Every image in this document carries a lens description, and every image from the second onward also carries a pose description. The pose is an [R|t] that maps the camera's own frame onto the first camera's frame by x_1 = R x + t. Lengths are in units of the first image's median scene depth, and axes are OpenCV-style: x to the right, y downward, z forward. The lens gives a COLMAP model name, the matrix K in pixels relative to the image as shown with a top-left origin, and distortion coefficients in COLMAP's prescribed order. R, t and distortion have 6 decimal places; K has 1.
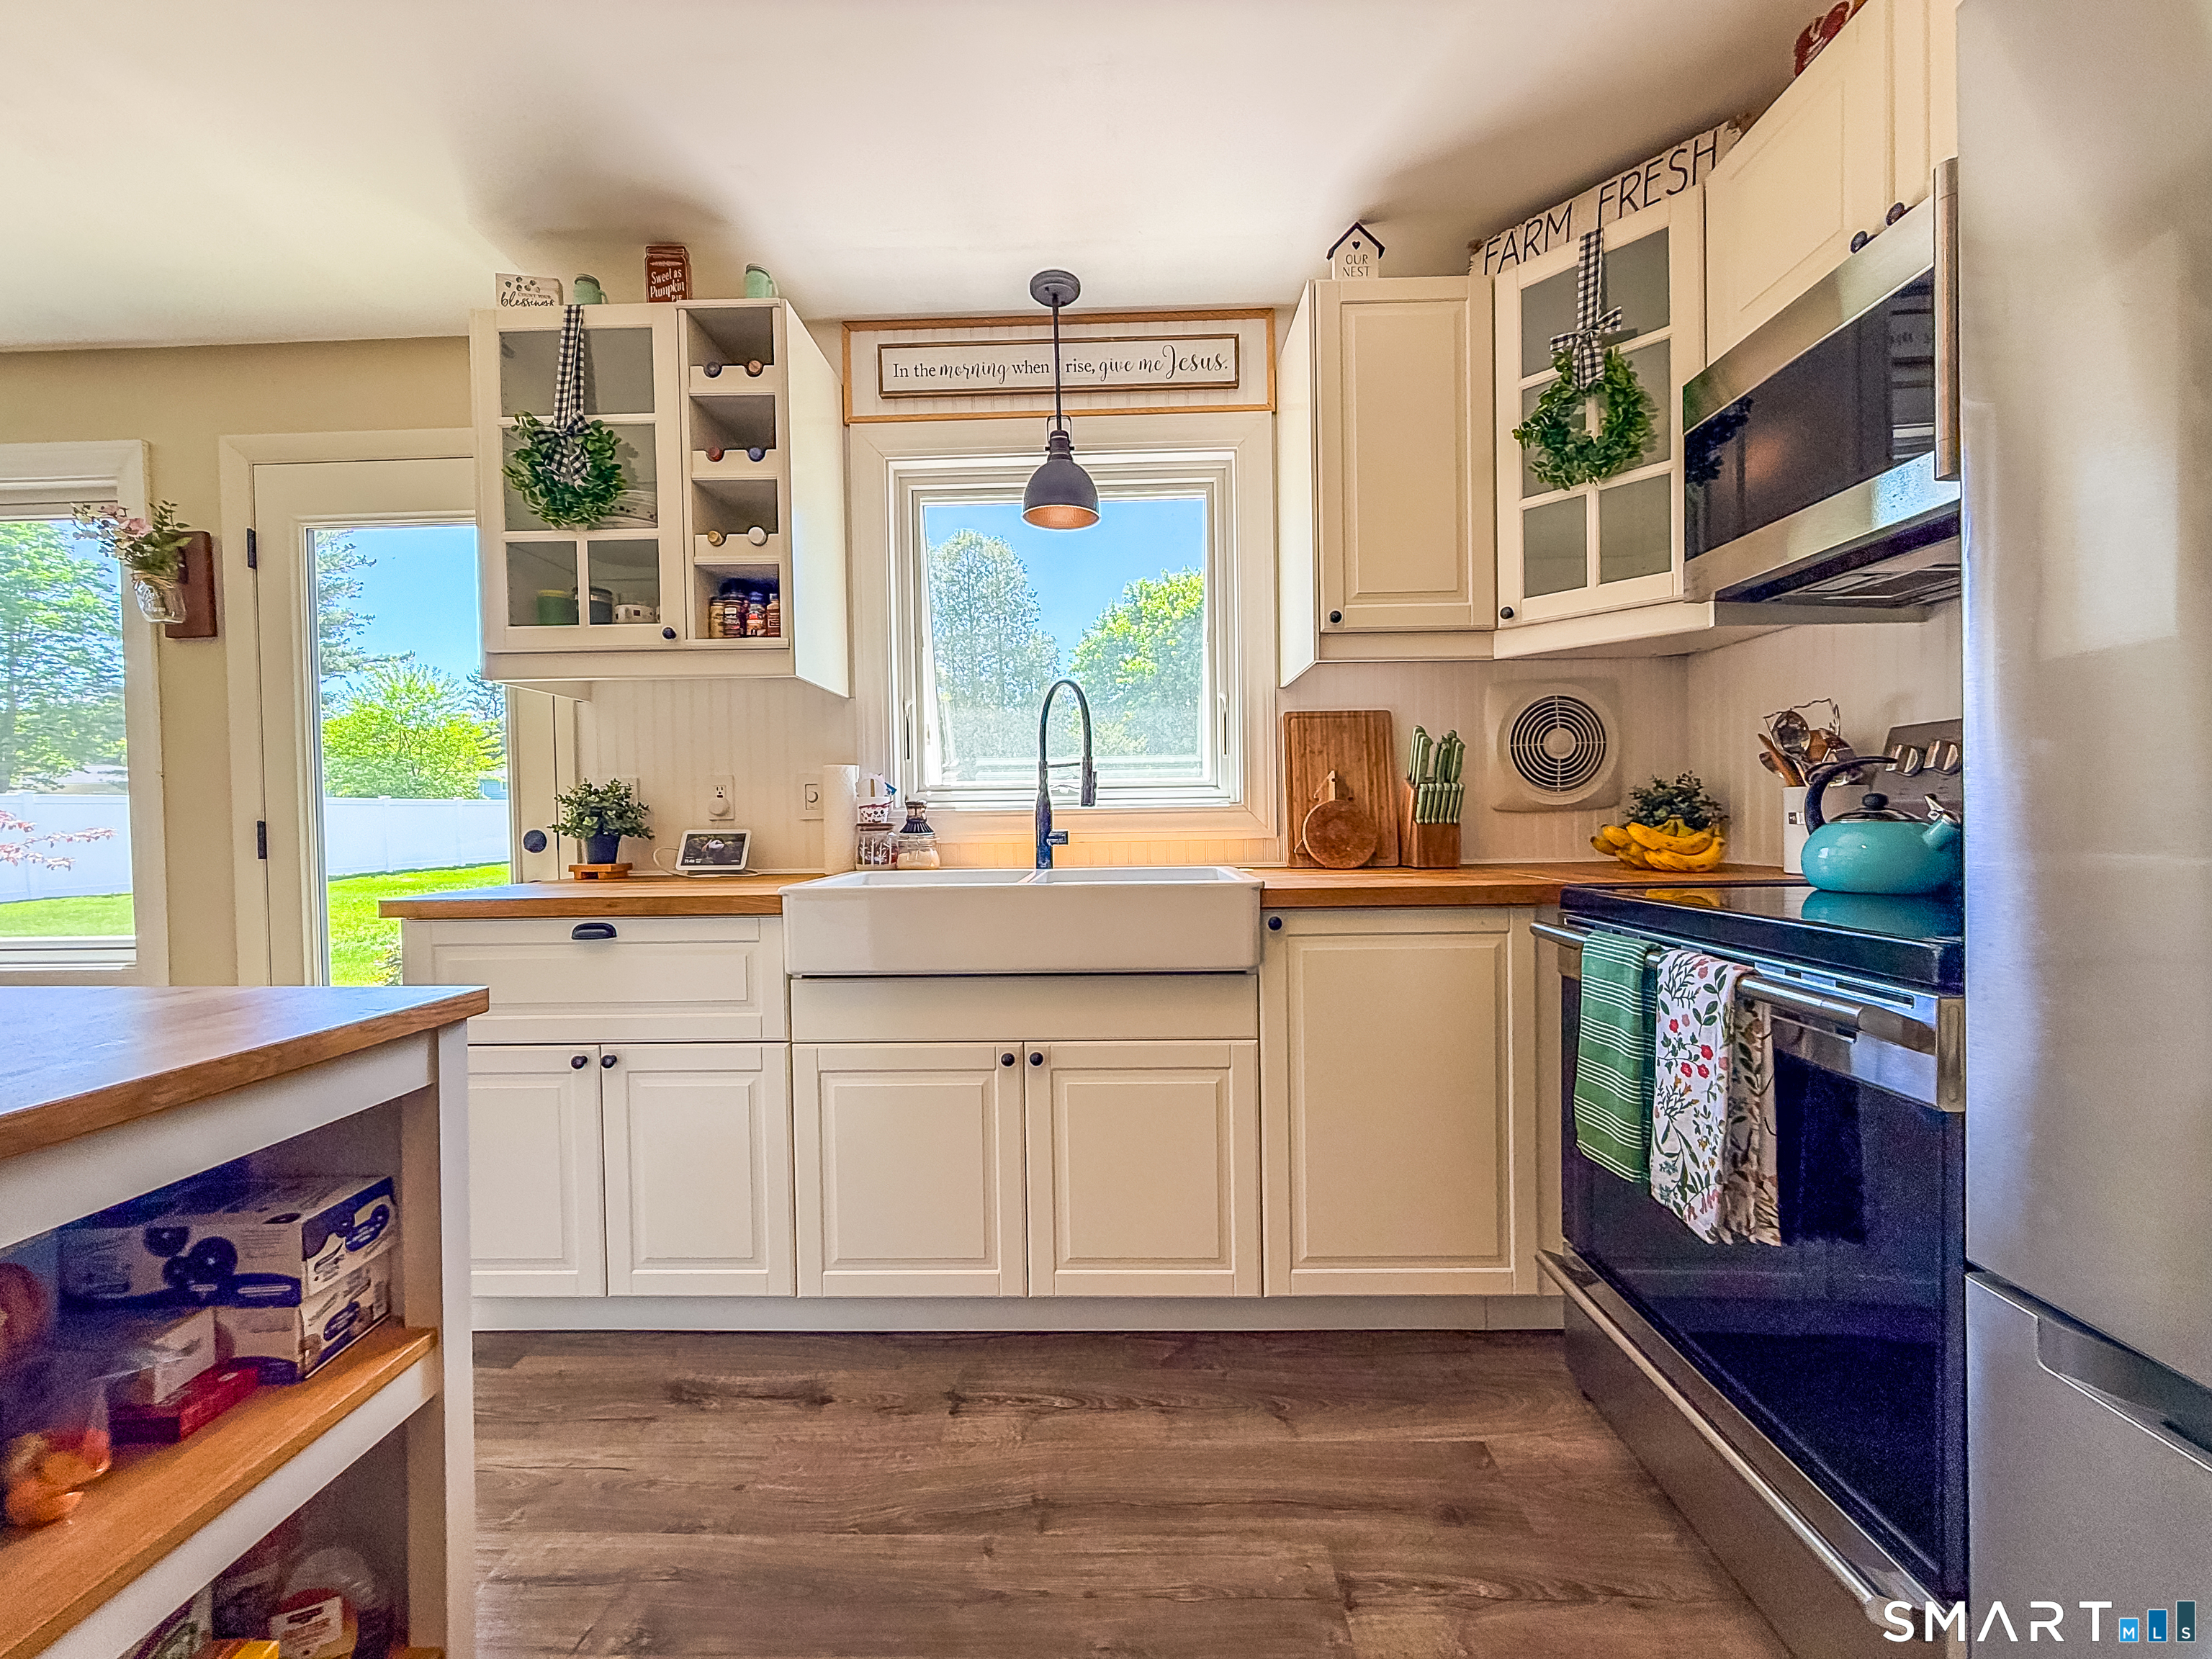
lens RADIAL K [[879.8, 0, 1099.7], [0, 879.8, 832.7], [0, 0, 1]] dist [0.000613, -0.000204]
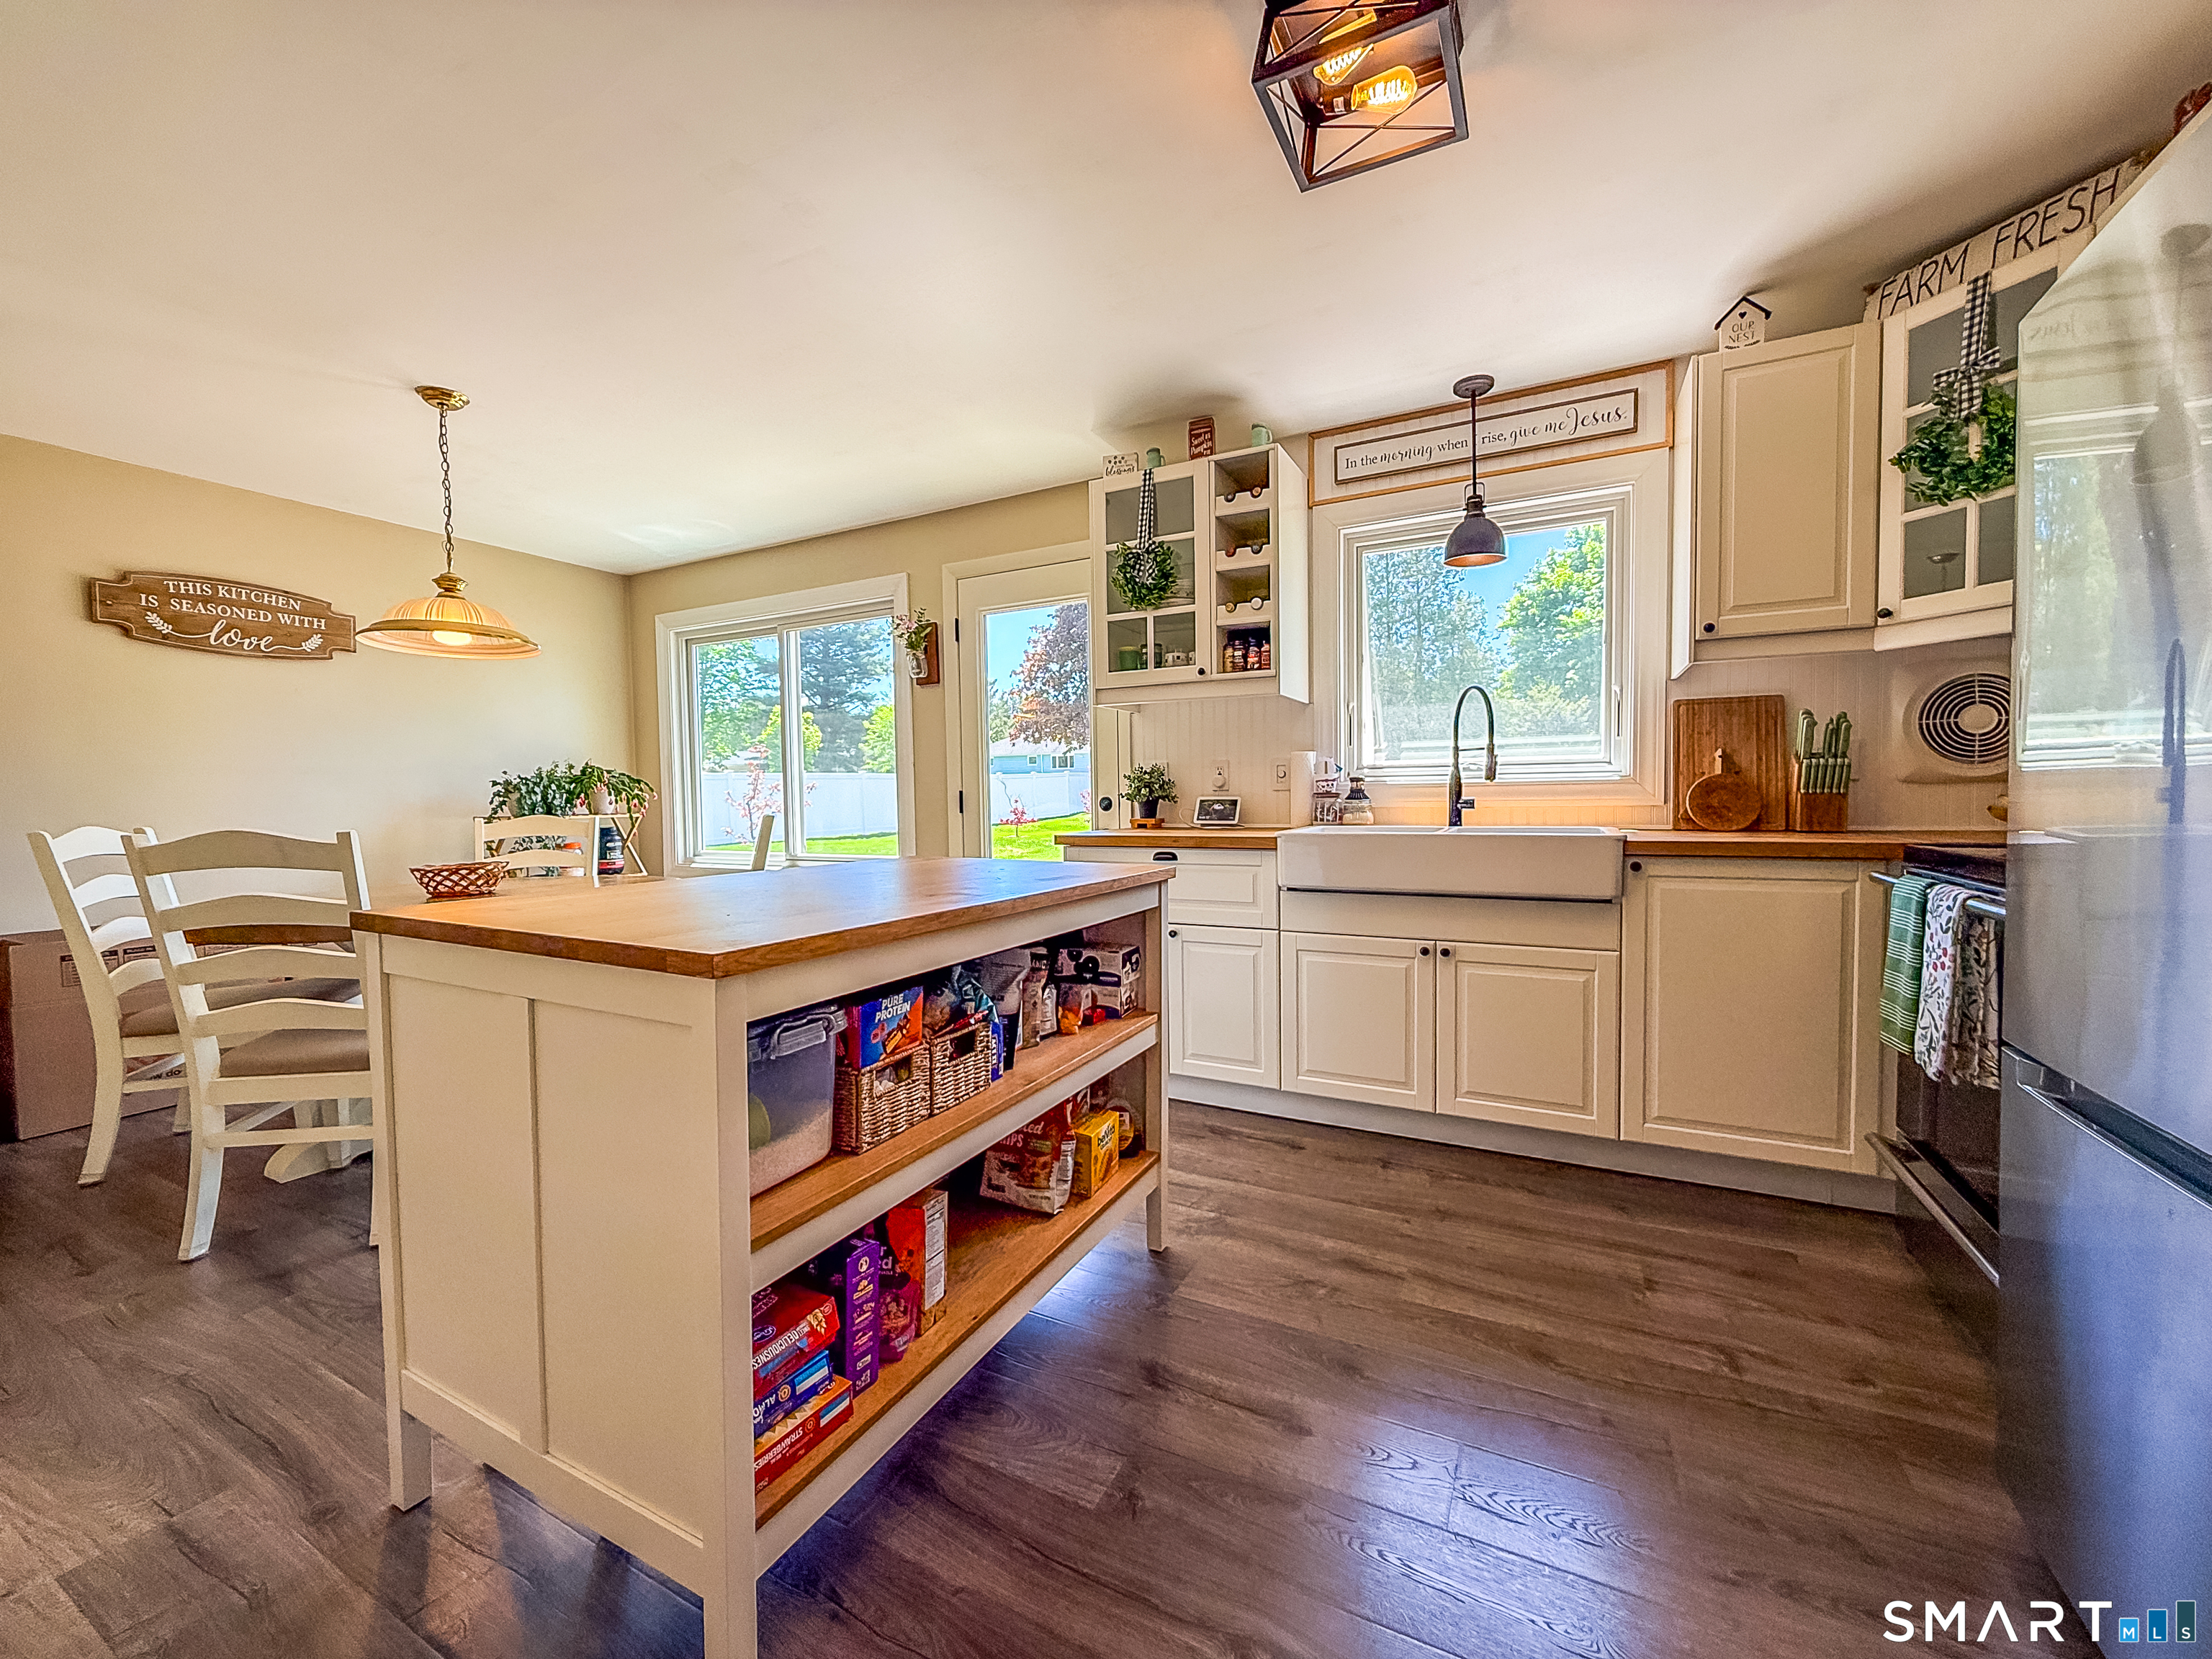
lens RADIAL K [[879.8, 0, 1098.9], [0, 879.8, 833.3], [0, 0, 1]] dist [0.000613, -0.000204]
pose [[0.897381, 0.021668, -0.440724, 0.049554], [-0.006541, 0.999337, 0.035813, 0.008023], [0.441208, -0.029255, 0.896928, -0.538683]]
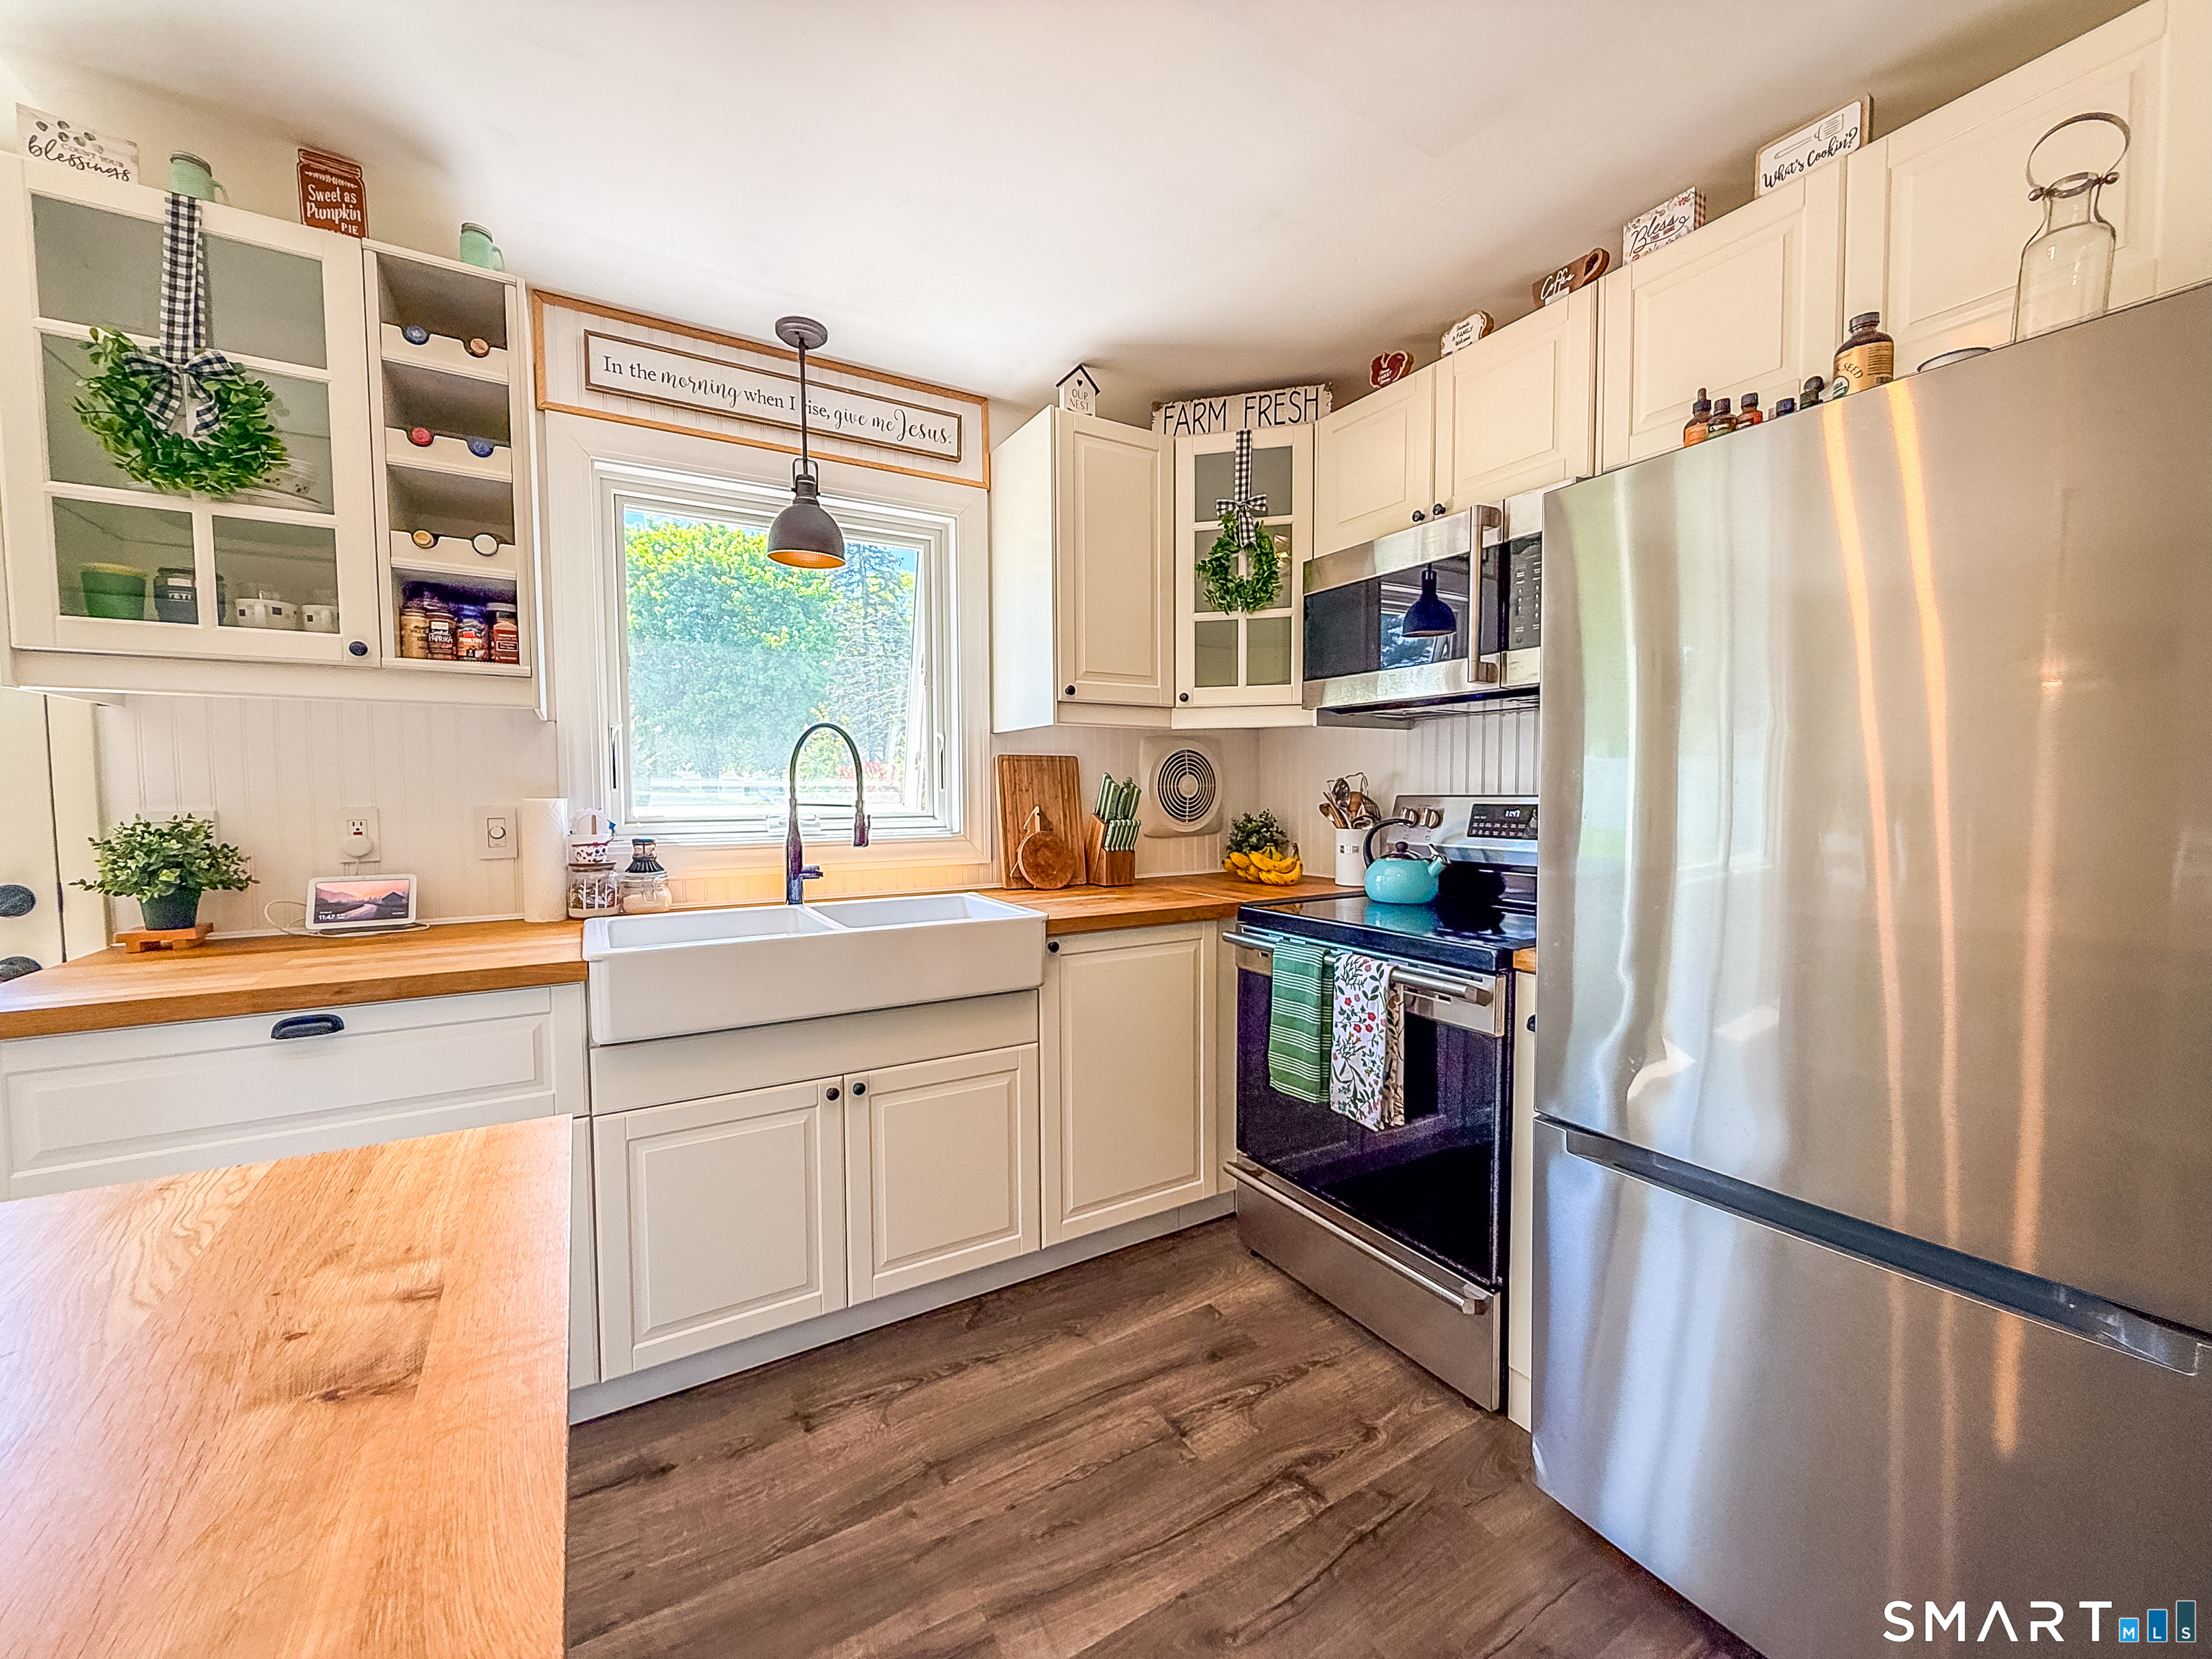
lens RADIAL K [[879.8, 0, 1103.2], [0, 879.8, 833.6], [0, 0, 1]] dist [0.000613, -0.000204]
pose [[0.845641, -0.015152, 0.533538, -0.368569], [-0.000698, 0.999565, 0.029492, -0.085591], [-0.533752, -0.025312, 0.845262, -0.068788]]
